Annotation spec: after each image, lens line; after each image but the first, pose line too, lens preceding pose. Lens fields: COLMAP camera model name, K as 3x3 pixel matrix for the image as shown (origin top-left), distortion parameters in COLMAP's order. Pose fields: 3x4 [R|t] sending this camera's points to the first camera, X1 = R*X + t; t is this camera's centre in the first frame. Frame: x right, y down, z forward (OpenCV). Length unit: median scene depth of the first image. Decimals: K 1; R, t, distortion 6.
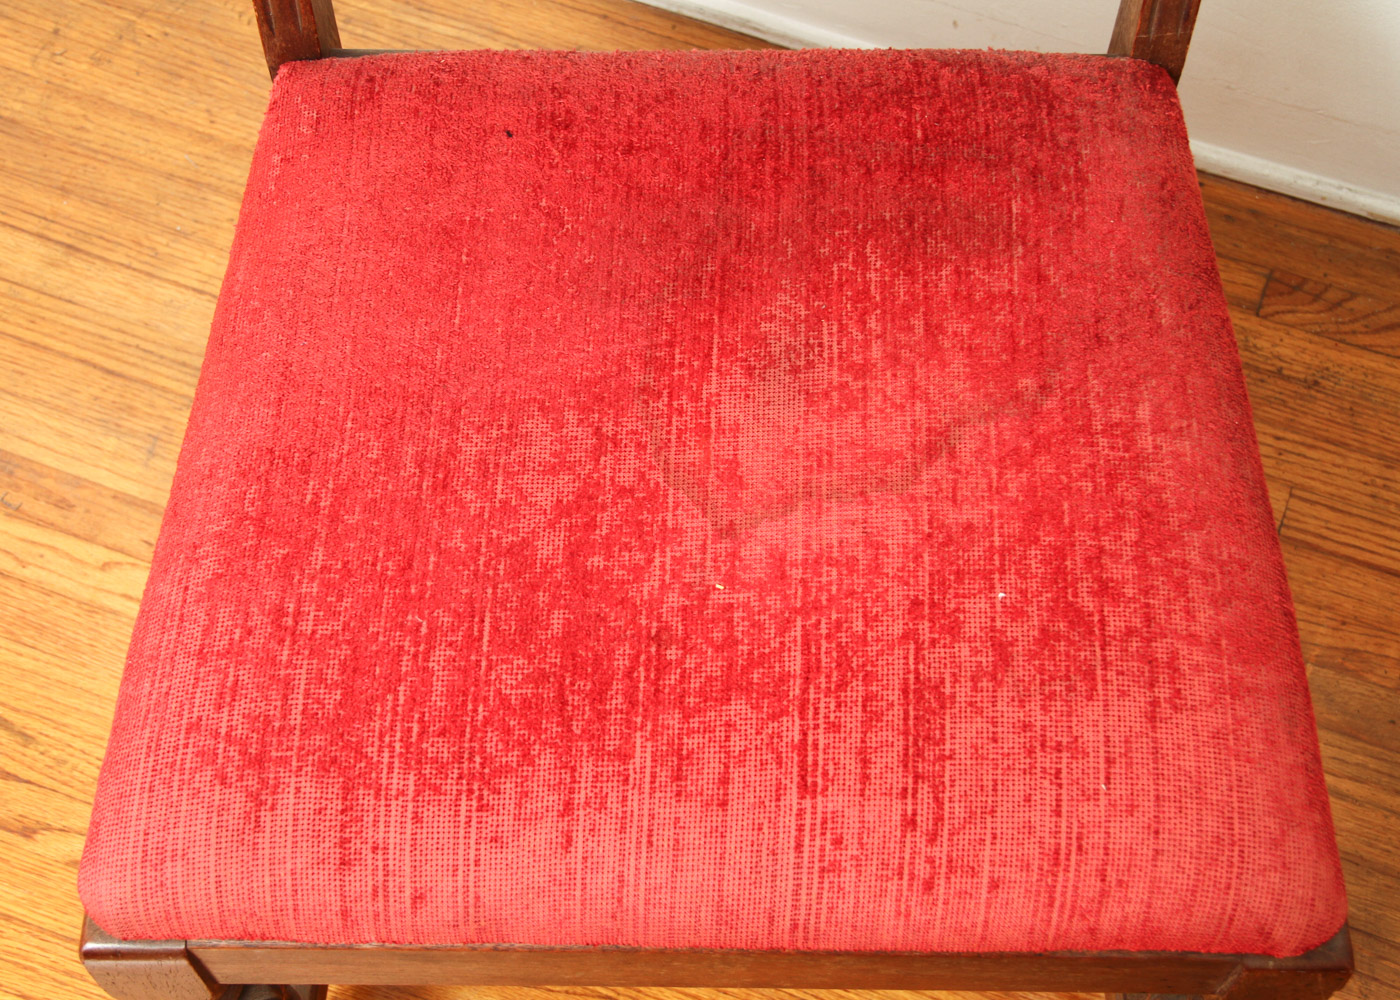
lens RADIAL K [[2248.7, 0, 700.8], [0, 2248.7, 525.8], [0, 0, 1]] dist [0.149648, 0.000000]
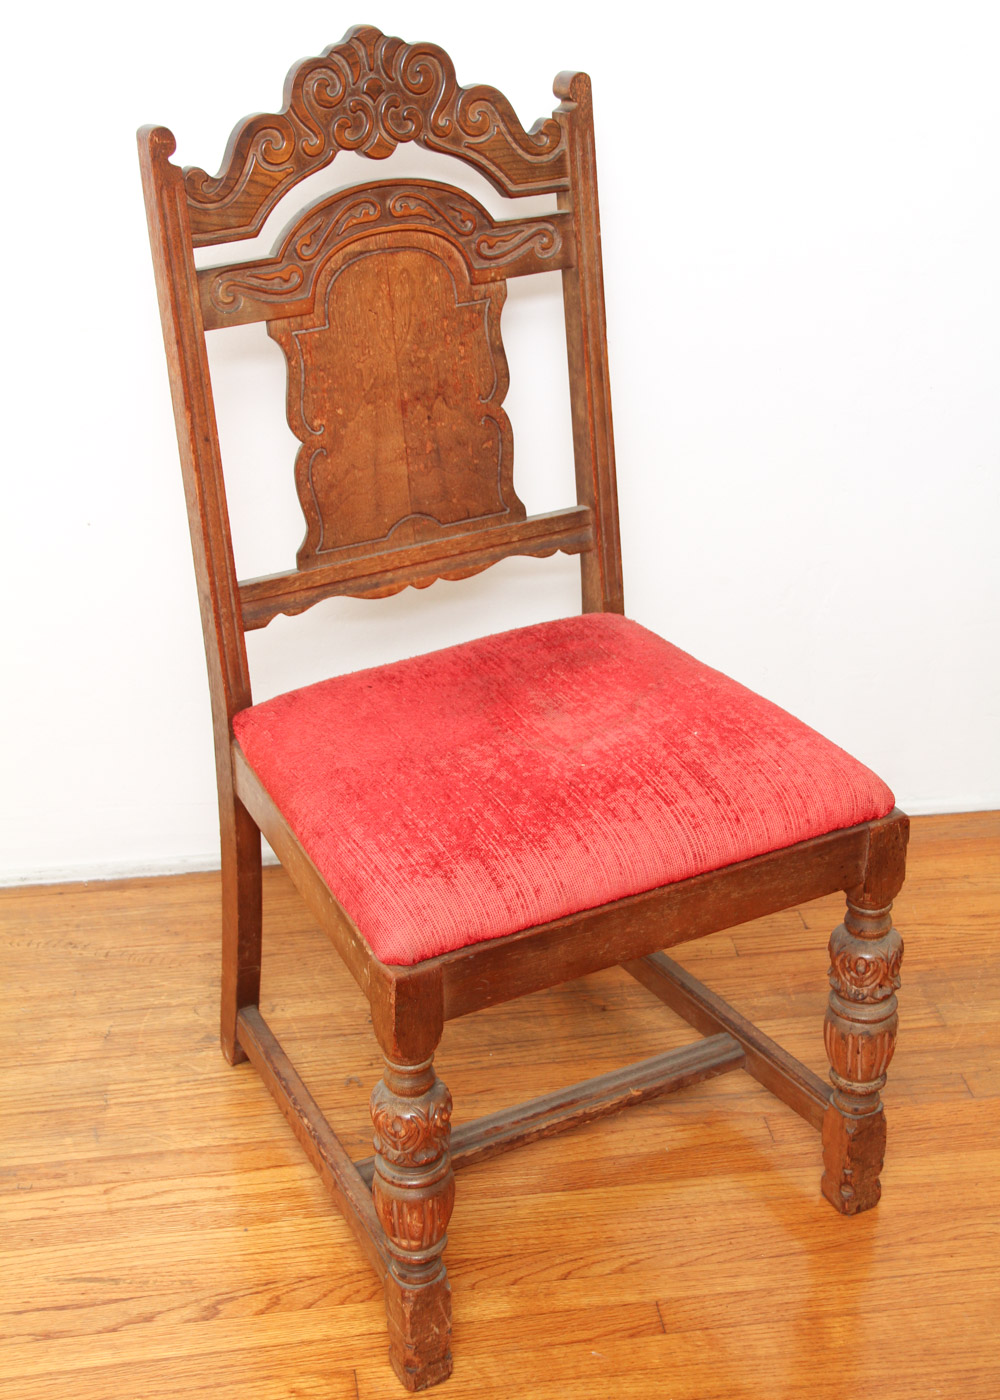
lens RADIAL K [[2248.7, 0, 571.6], [0, 2248.7, 705.6], [0, 0, 1]] dist [0.149648, 0.000000]
pose [[0.860904, -0.243418, 0.446756, -0.934306], [0.453667, 0.764748, -0.457544, 0.948821], [-0.230281, 0.596581, 0.768806, -0.666108]]
